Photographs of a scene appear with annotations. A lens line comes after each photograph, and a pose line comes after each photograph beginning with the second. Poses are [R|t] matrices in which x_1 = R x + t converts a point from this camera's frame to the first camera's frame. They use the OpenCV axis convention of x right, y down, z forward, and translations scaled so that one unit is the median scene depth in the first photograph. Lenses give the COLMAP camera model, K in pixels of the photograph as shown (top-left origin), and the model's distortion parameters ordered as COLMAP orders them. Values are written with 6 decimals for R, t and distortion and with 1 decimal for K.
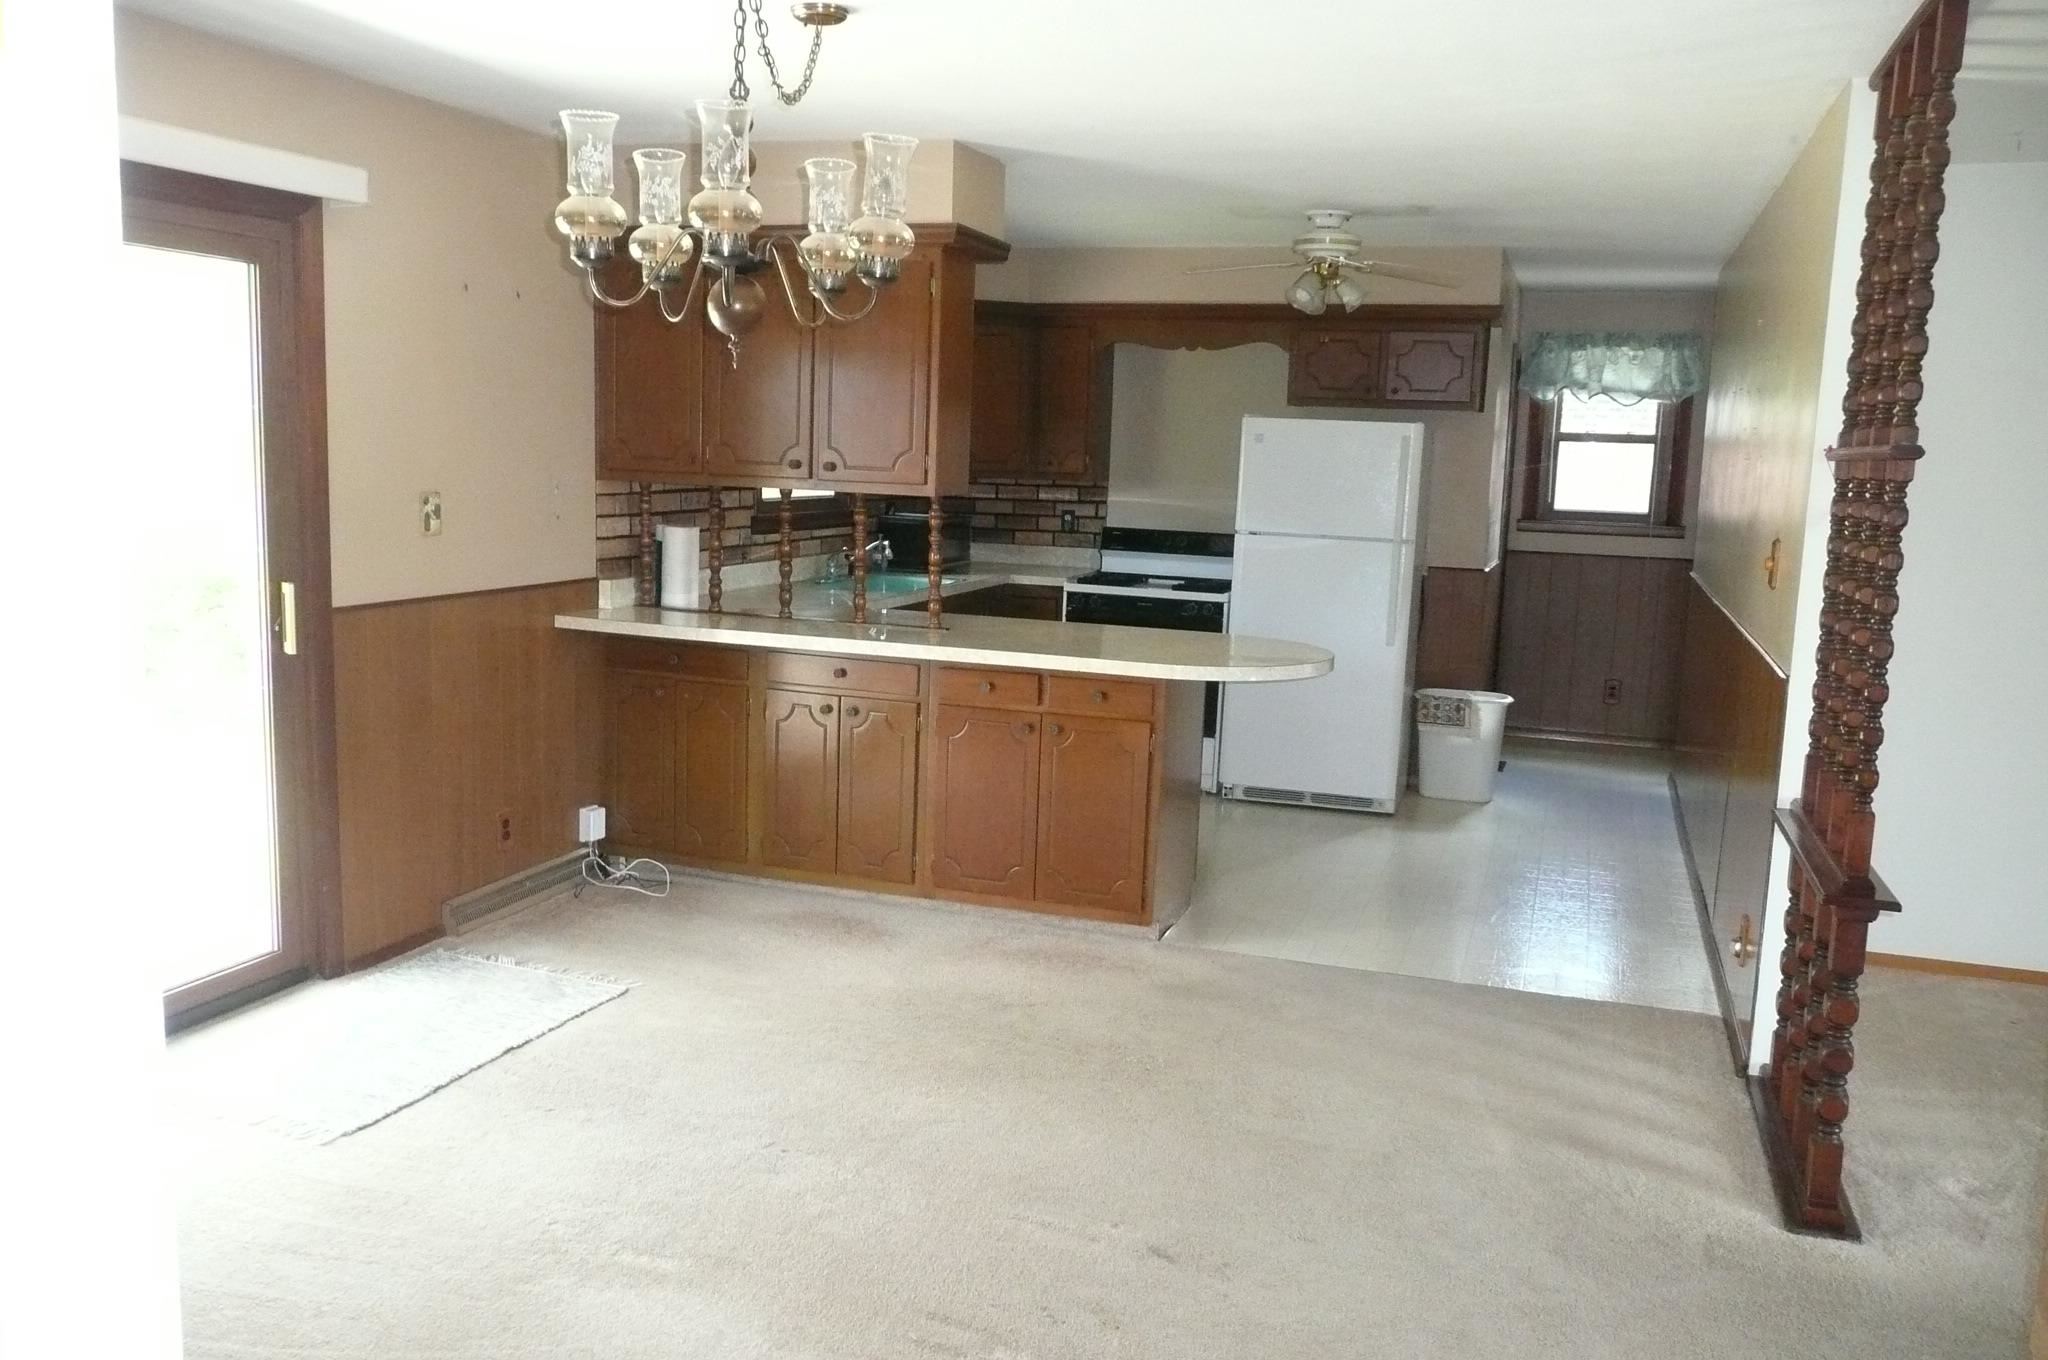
lens RADIAL K [[1647.4, 0, 1024.0], [0, 1647.4, 680.0], [0, 0, 1]] dist [-0.010063, -0.001465]
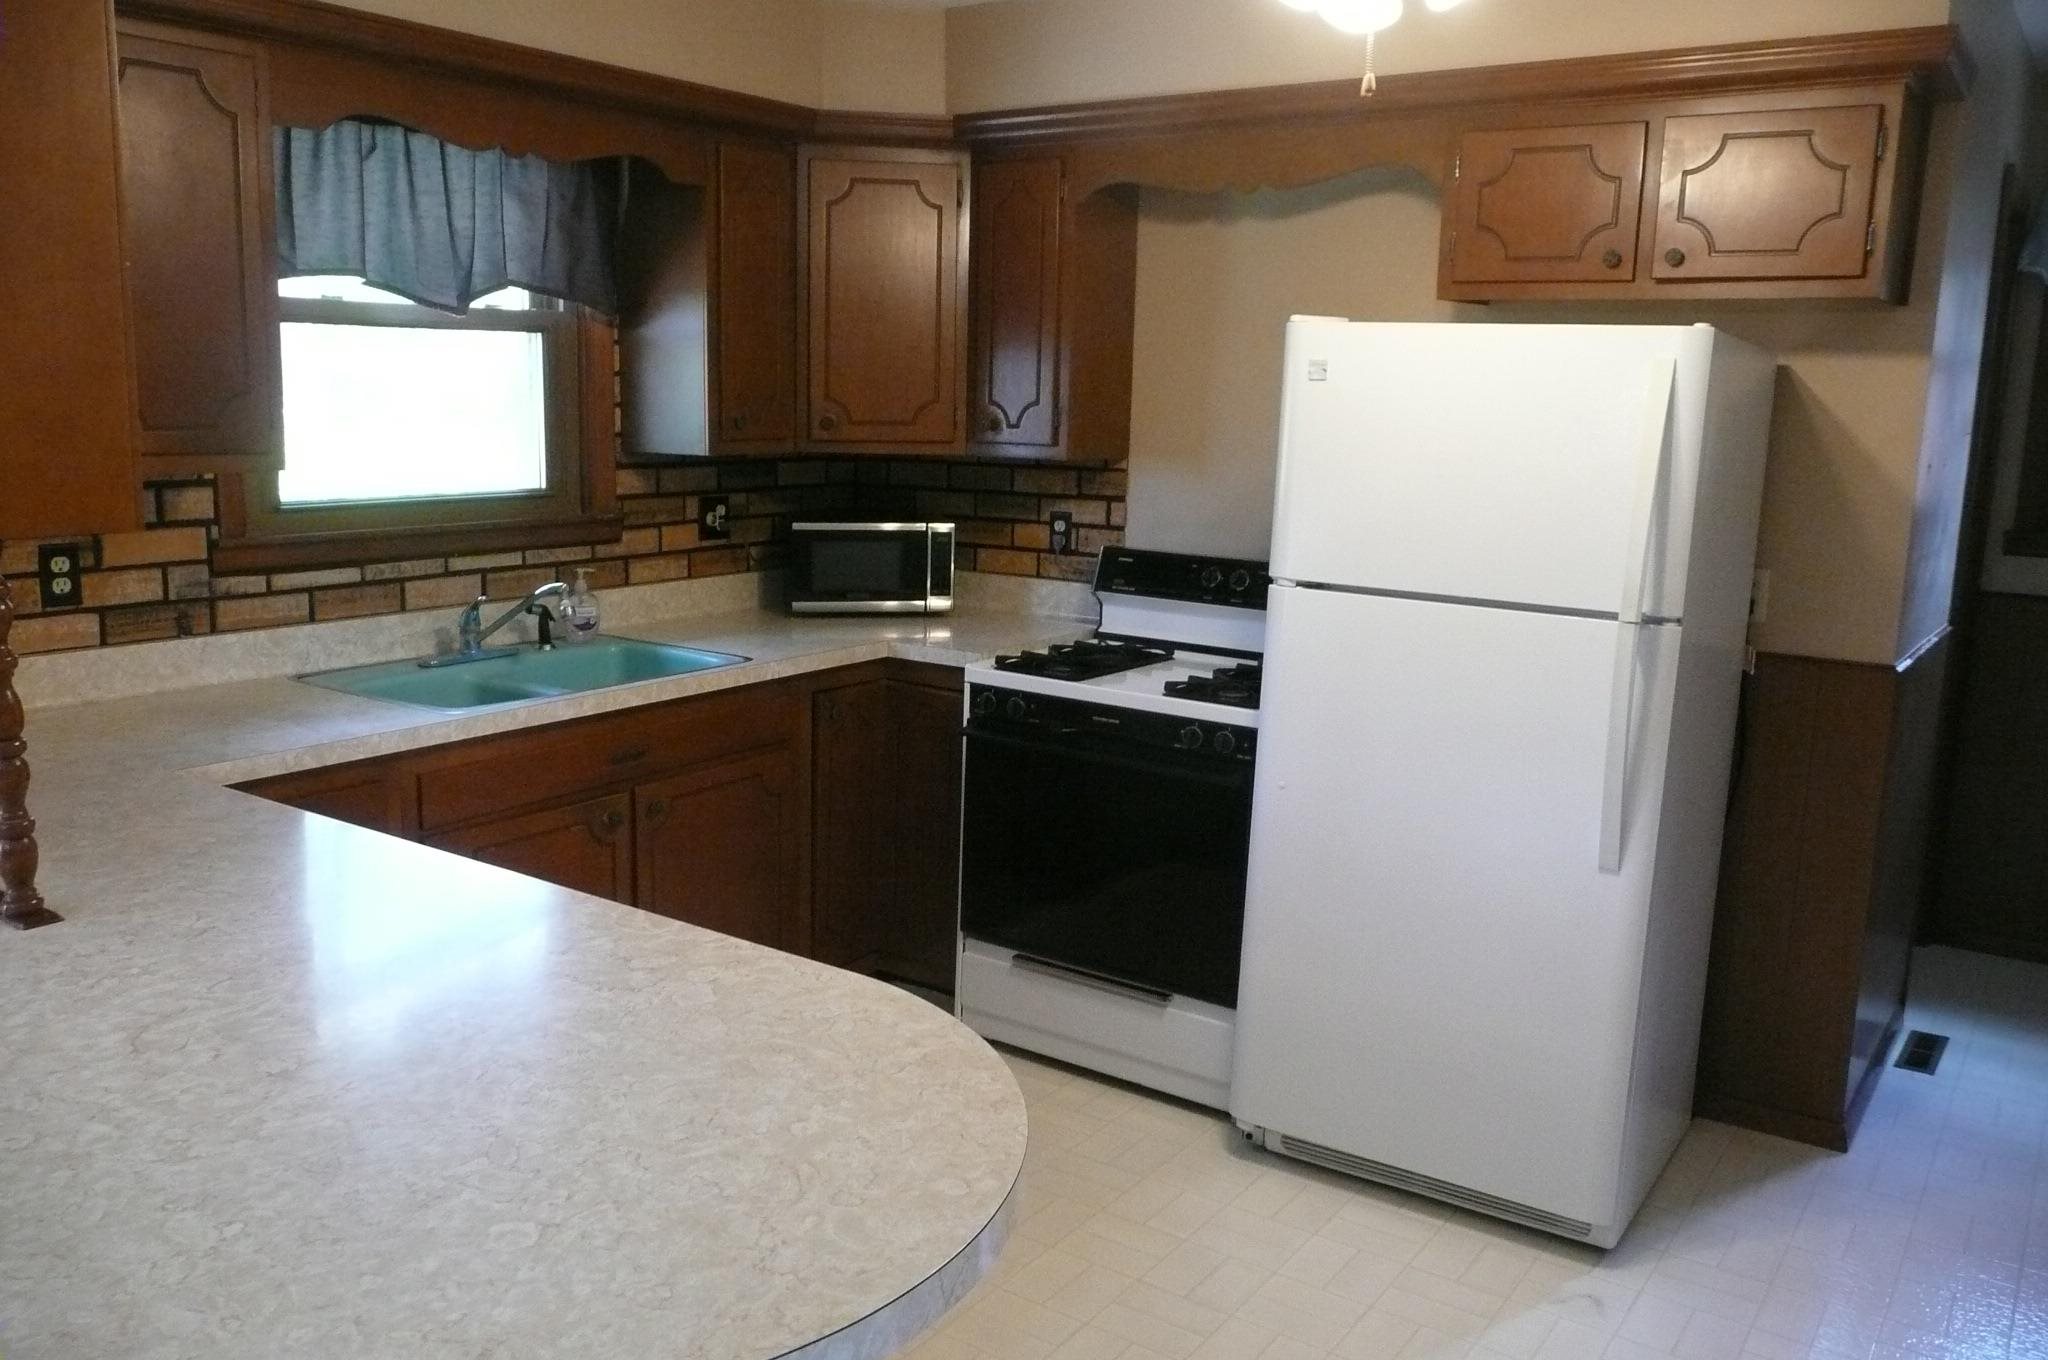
lens RADIAL K [[1647.4, 0, 1024.0], [0, 1647.4, 680.0], [0, 0, 1]] dist [-0.010063, -0.001465]
pose [[0.964753, 0.034629, -0.260869, 0.159324], [-0.028080, 0.999191, 0.028792, -0.064533], [0.261655, -0.020452, 0.964945, 0.486499]]
